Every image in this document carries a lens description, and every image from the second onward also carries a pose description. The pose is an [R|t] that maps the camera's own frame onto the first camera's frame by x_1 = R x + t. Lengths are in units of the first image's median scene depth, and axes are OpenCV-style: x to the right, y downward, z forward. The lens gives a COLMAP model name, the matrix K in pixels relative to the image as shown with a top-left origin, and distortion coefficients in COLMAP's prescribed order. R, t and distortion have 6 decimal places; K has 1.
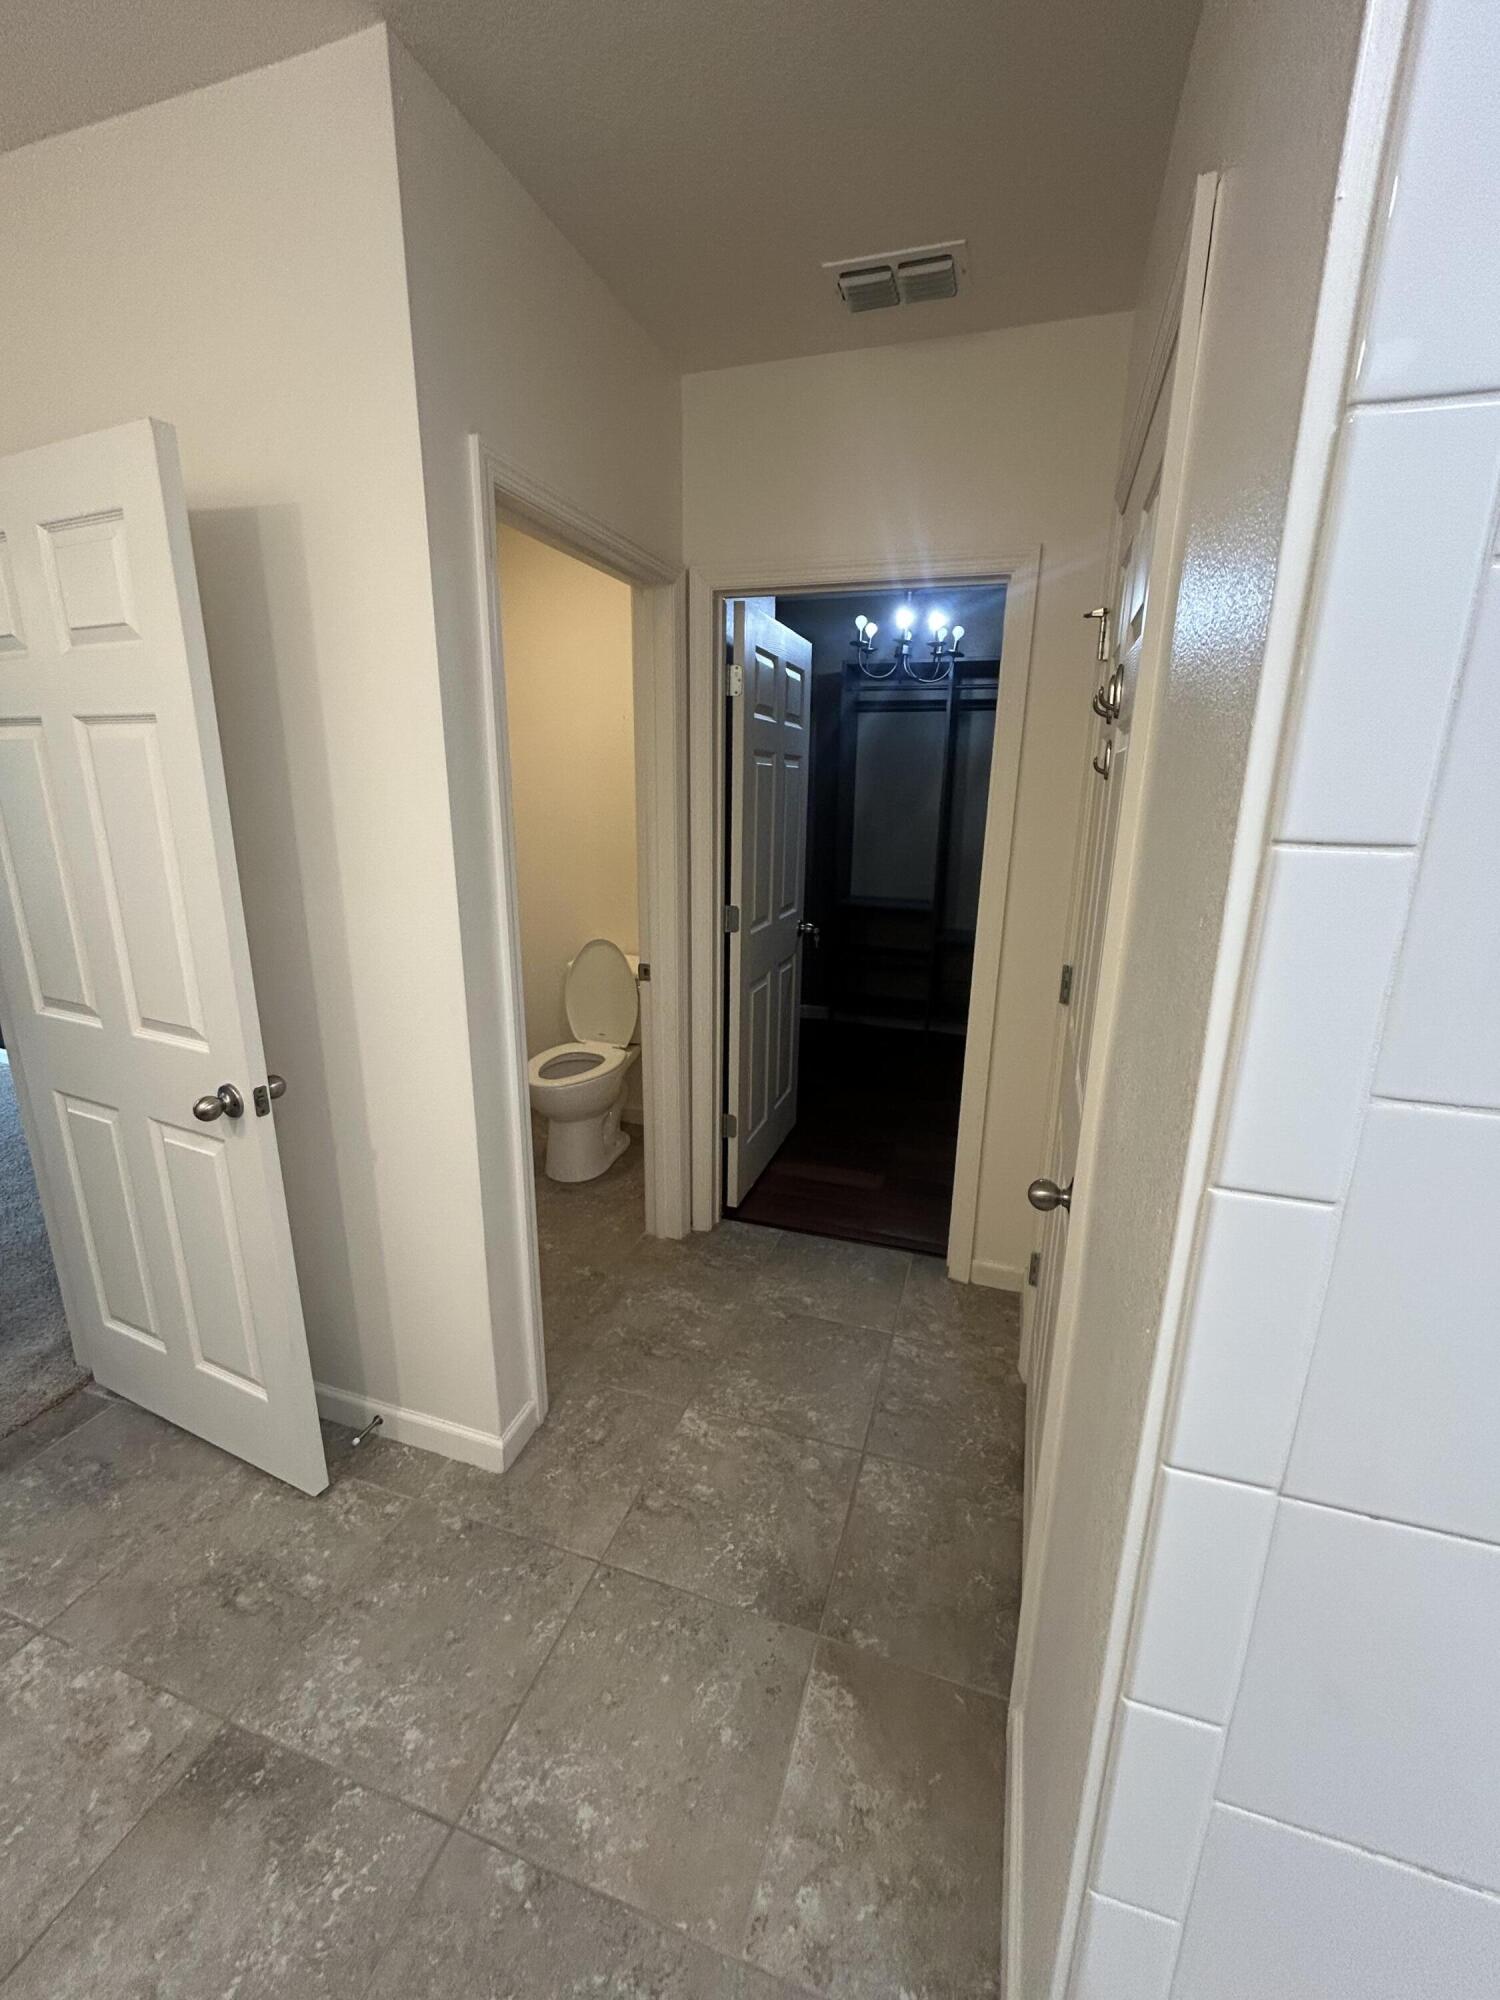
lens RADIAL K [[835.9, 0, 758.9], [0, 835.9, 1000.6], [0, 0, 1]] dist [0.000292, -0.000054]
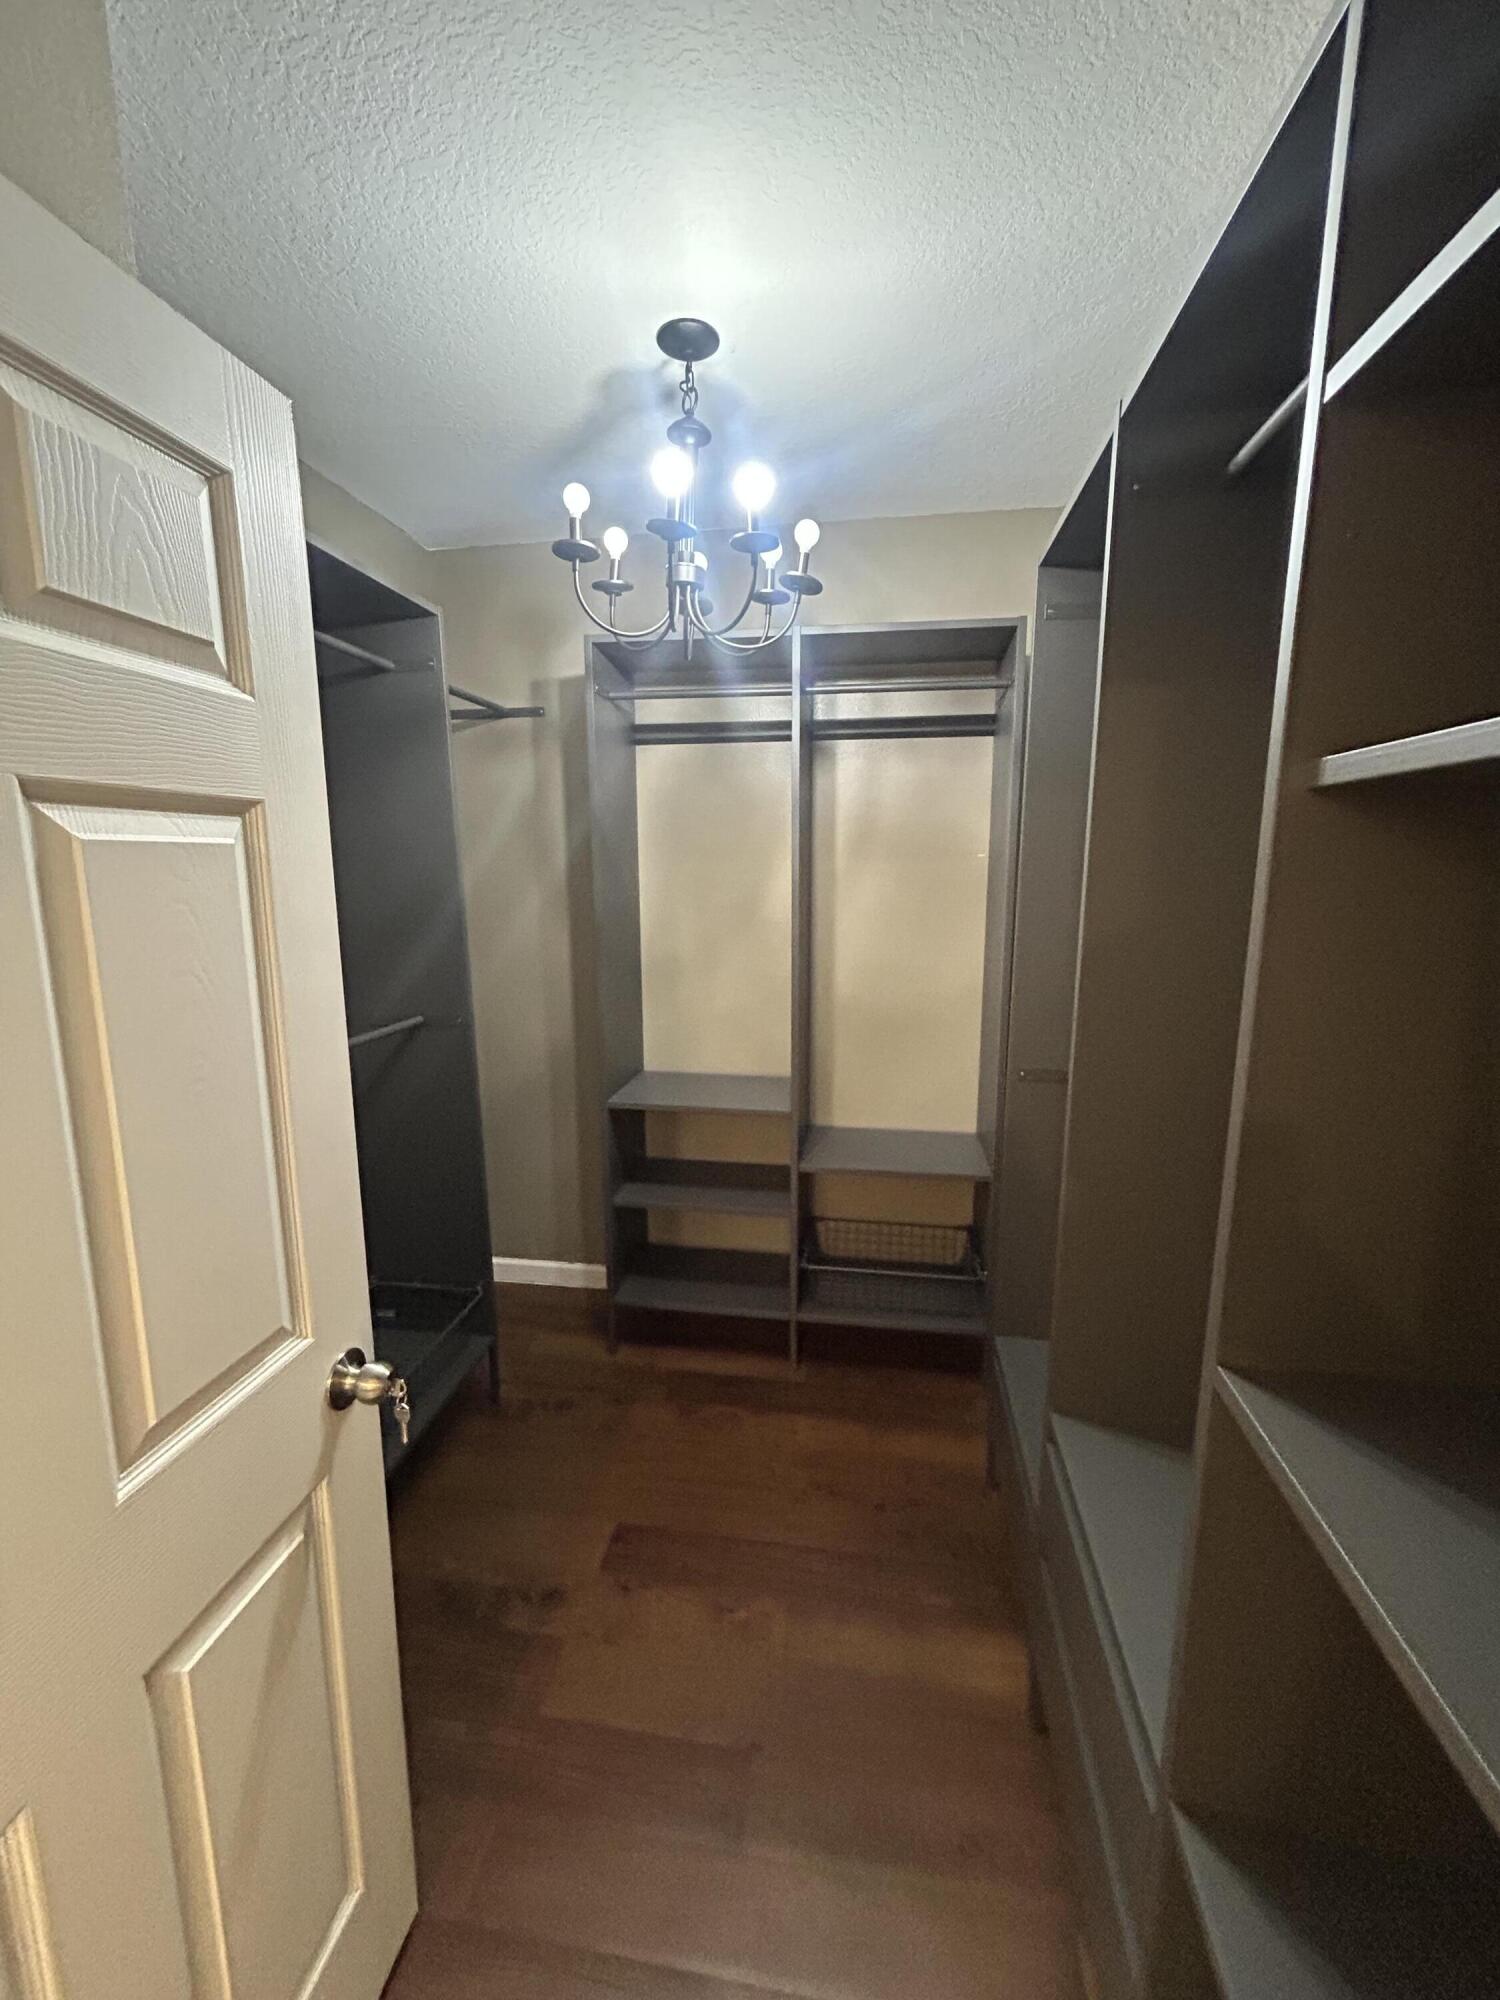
lens RADIAL K [[813.1, 0, 750.0], [0, 813.1, 1000.0], [0, 0, 1]] dist [-0.001438, 0.009689]
pose [[0.986425, -0.042127, 0.158716, 0.105018], [0.056773, 0.994421, -0.088901, -0.131219], [-0.154086, 0.096705, 0.983314, 0.495927]]
